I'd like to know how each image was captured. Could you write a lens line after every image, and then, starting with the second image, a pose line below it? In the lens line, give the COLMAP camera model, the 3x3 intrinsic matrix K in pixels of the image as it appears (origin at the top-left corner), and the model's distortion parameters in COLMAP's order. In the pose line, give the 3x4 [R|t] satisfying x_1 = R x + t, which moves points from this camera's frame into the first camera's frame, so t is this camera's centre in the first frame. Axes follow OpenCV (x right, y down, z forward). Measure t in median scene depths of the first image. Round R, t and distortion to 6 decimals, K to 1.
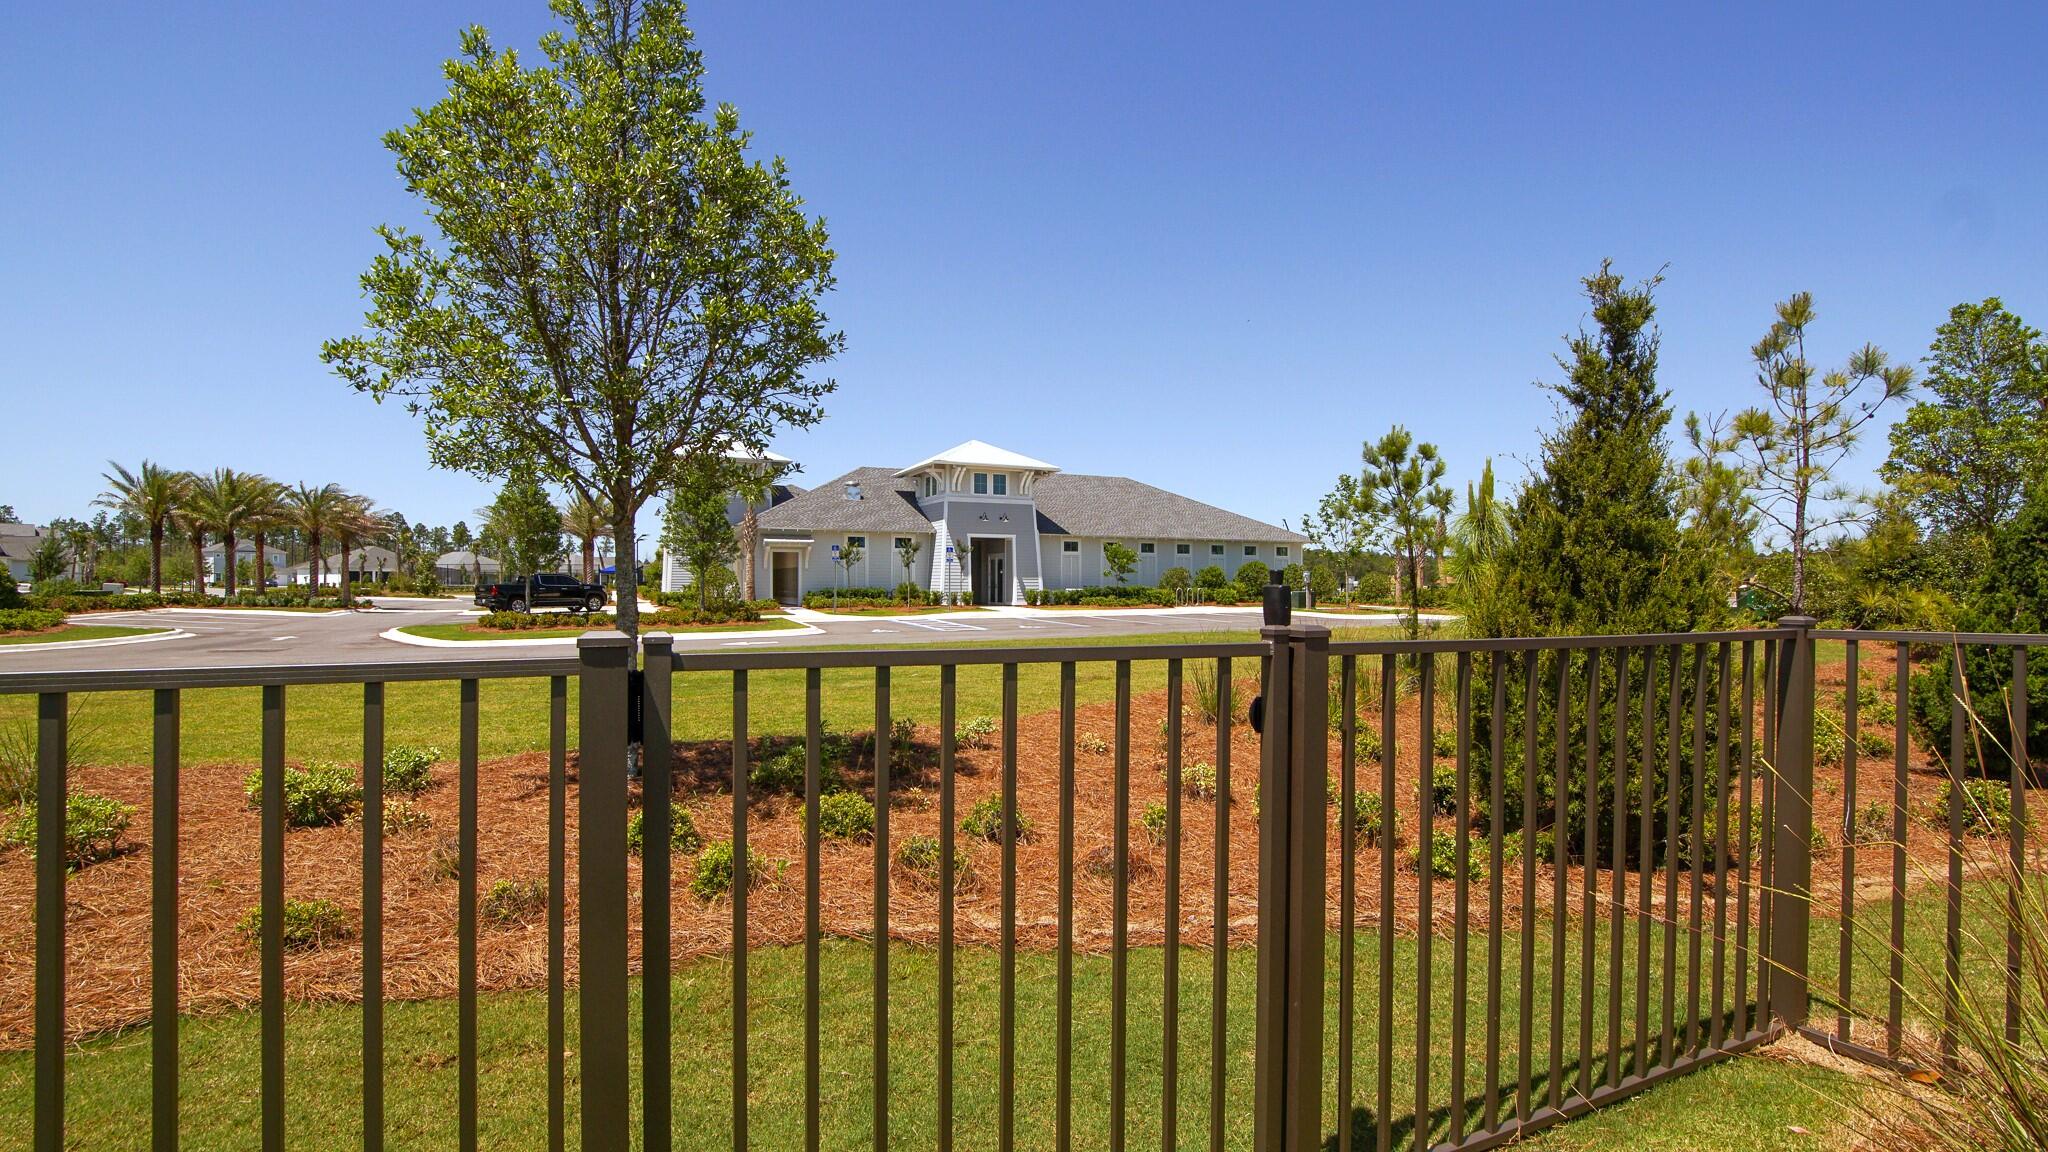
lens RADIAL K [[921.3, 0, 1027.1], [0, 921.3, 588.4], [0, 0, 1]] dist [-0.001948, -0.000069]
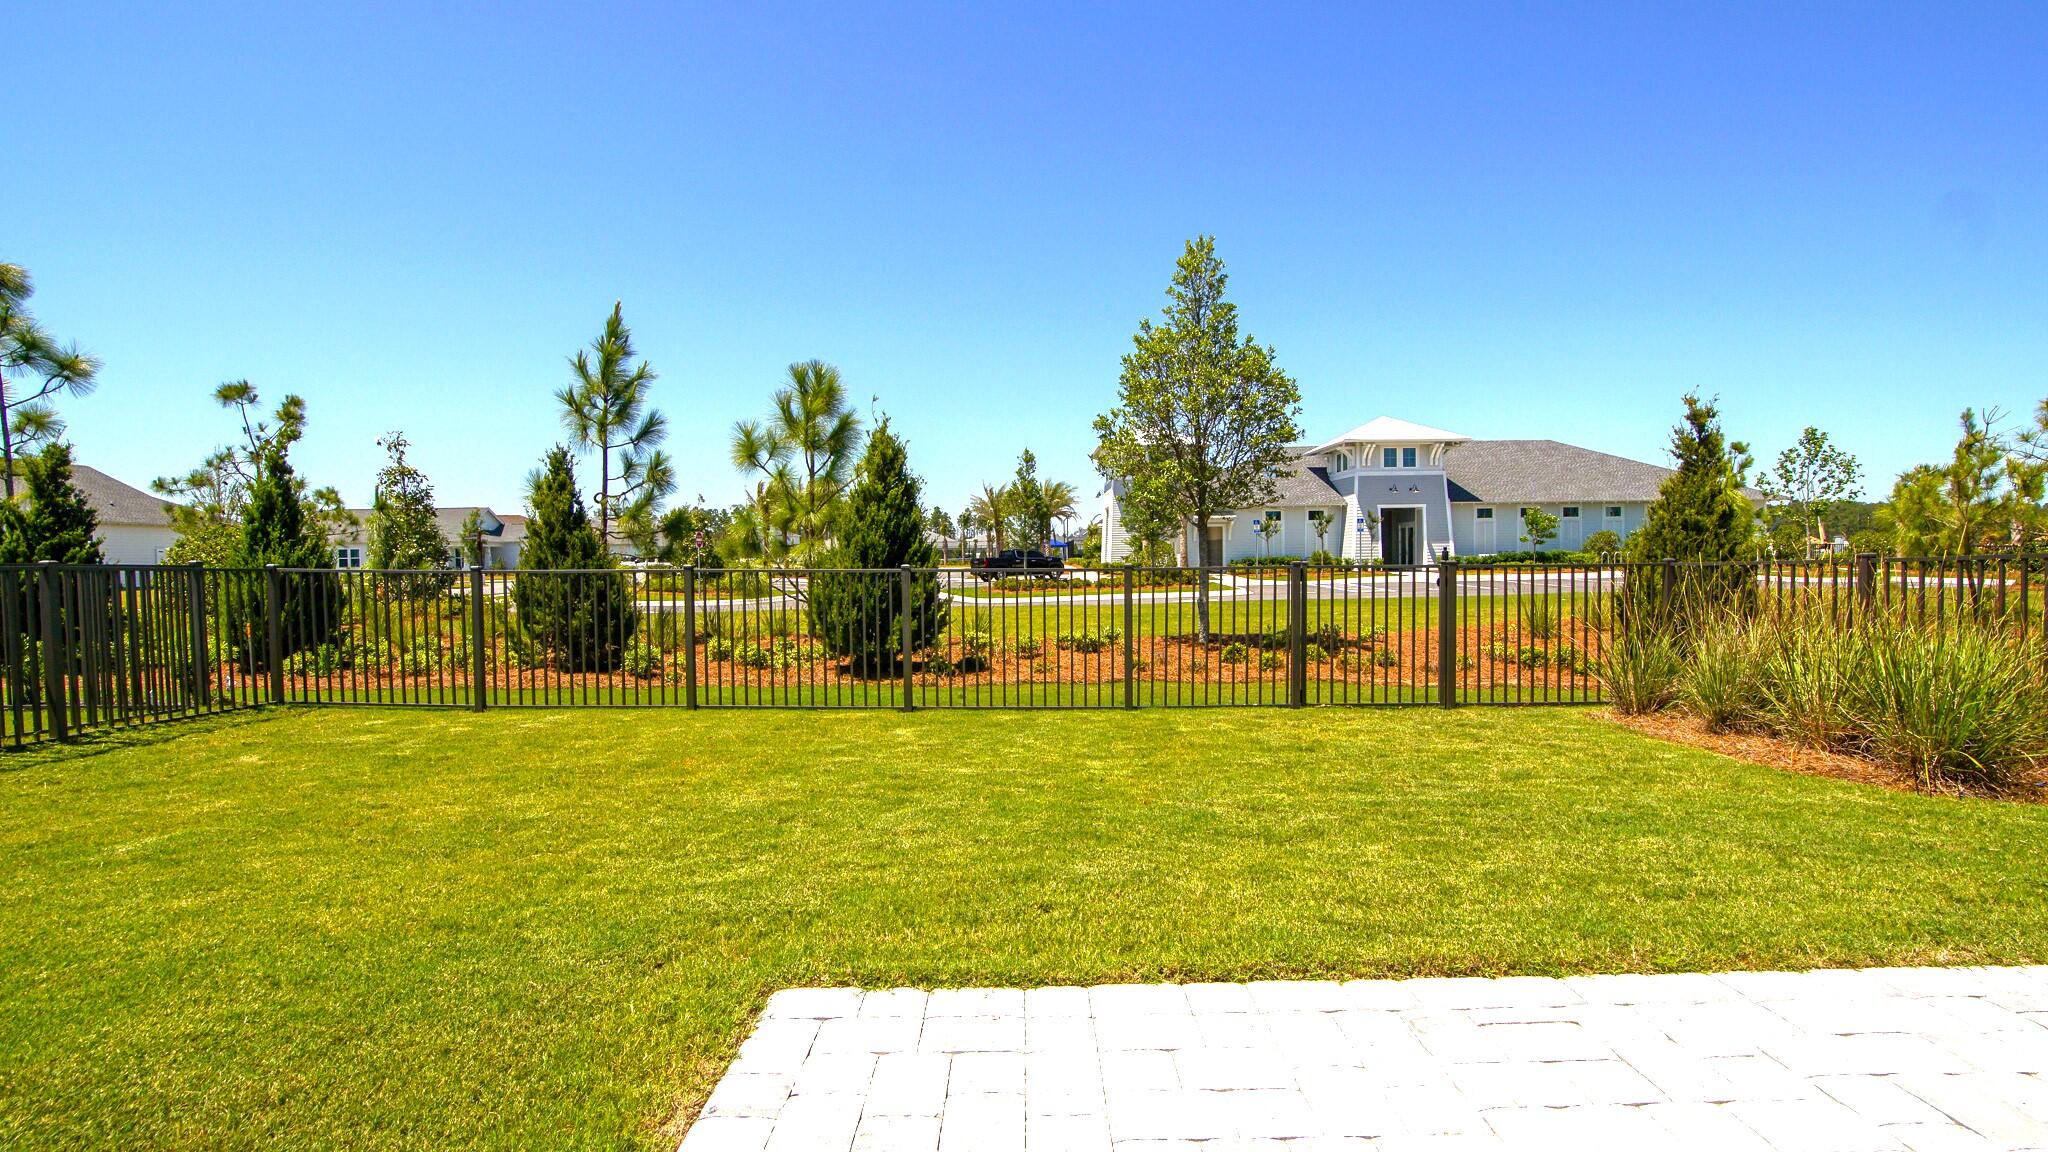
lens RADIAL K [[921.3, 0, 1037.8], [0, 921.3, 581.3], [0, 0, 1]] dist [-0.001948, -0.000069]
pose [[0.912821, -0.004060, -0.408340, 0.012244], [0.014715, 0.999628, 0.022957, -0.000435], [0.408095, -0.026964, 0.912541, -0.151279]]
